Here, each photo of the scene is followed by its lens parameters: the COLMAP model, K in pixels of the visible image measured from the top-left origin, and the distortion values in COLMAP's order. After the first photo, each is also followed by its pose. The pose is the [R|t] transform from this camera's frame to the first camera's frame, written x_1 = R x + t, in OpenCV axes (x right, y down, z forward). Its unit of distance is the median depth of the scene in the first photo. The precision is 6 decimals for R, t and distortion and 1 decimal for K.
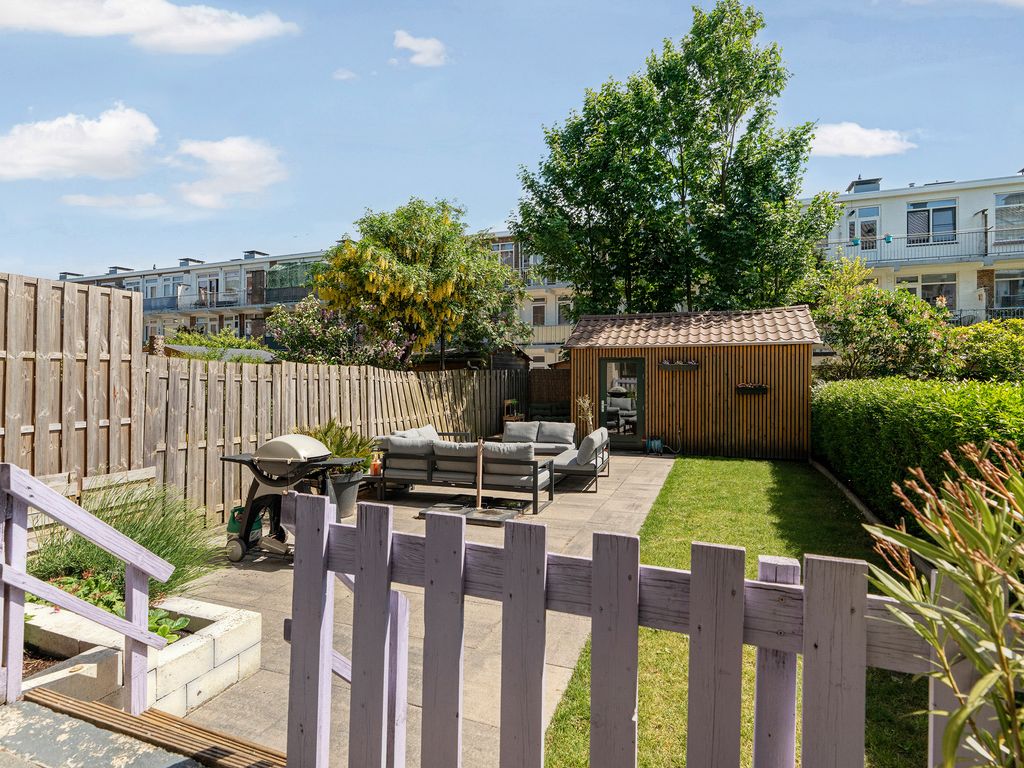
lens RADIAL K [[543.9, 0, 512.0], [0, 543.9, 384.0], [0, 0, 1]] dist [-0.002179, -0.000951]
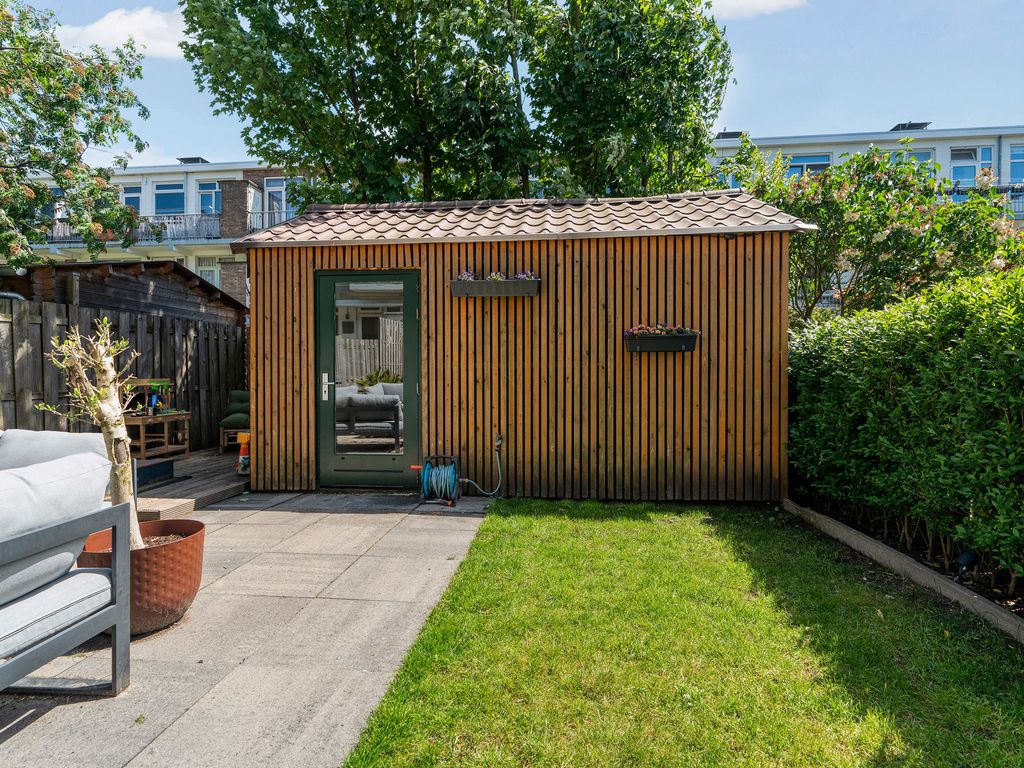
lens RADIAL K [[543.9, 0, 512.0], [0, 543.9, 384.0], [0, 0, 1]] dist [-0.002179, -0.000951]
pose [[0.965599, -0.004735, 0.259991, 0.207546], [0.005389, 0.999984, -0.001806, 0.042113], [-0.259978, 0.003145, 0.965609, 0.588310]]
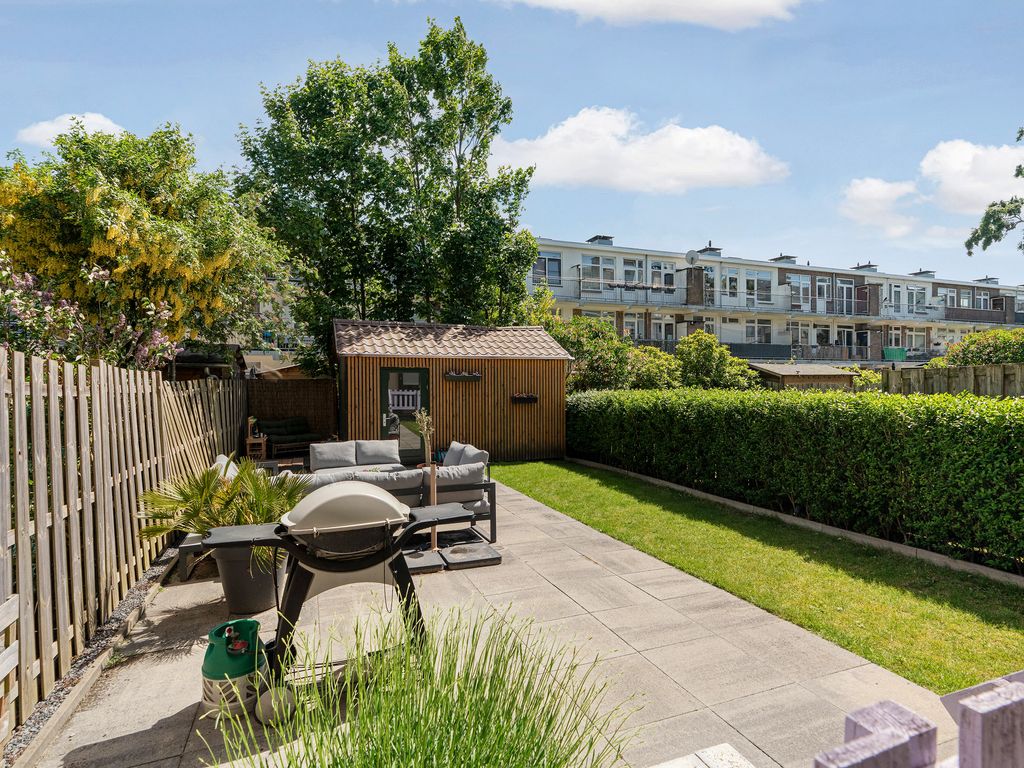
lens RADIAL K [[531.7, 0, 508.0], [0, 531.7, 408.0], [0, 0, 1]] dist [-0.000662, -0.000037]
pose [[0.754352, -0.029178, 0.655822, -0.276895], [0.015078, 0.999518, 0.027126, -0.000384], [-0.656297, -0.010575, 0.754428, 0.193259]]
